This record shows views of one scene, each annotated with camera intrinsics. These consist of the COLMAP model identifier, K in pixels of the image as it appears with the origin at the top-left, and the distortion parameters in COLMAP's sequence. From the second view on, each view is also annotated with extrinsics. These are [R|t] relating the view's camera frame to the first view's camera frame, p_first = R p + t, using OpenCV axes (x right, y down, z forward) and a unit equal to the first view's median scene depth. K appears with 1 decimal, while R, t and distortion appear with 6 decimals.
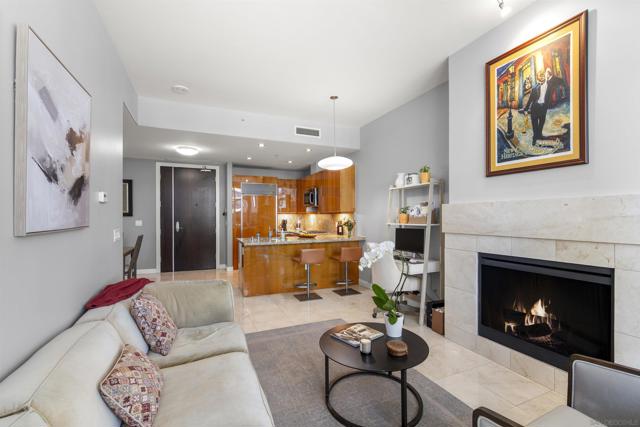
lens RADIAL K [[283.8, 0, 317.3], [0, 283.8, 213.6], [0, 0, 1]] dist [-0.001746, 0.001046]
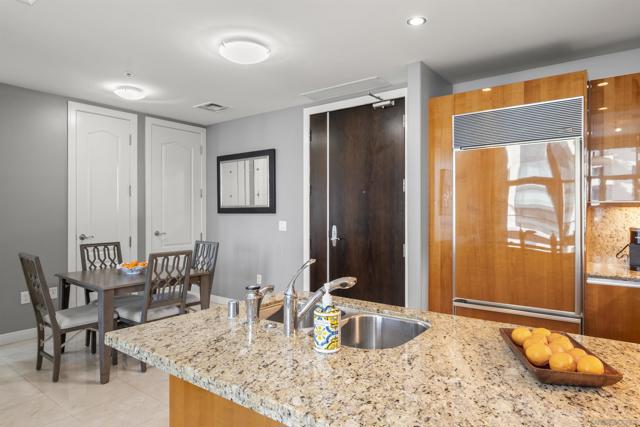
lens RADIAL K [[393.0, 0, 314.3], [0, 393.0, 212.2], [0, 0, 1]] dist [-0.004657, -0.000556]
pose [[0.478797, -0.000006, -0.877926, 0.178182], [0.001063, 0.999999, 0.000573, 0.017188], [0.877925, -0.001208, 0.478797, 1.618050]]
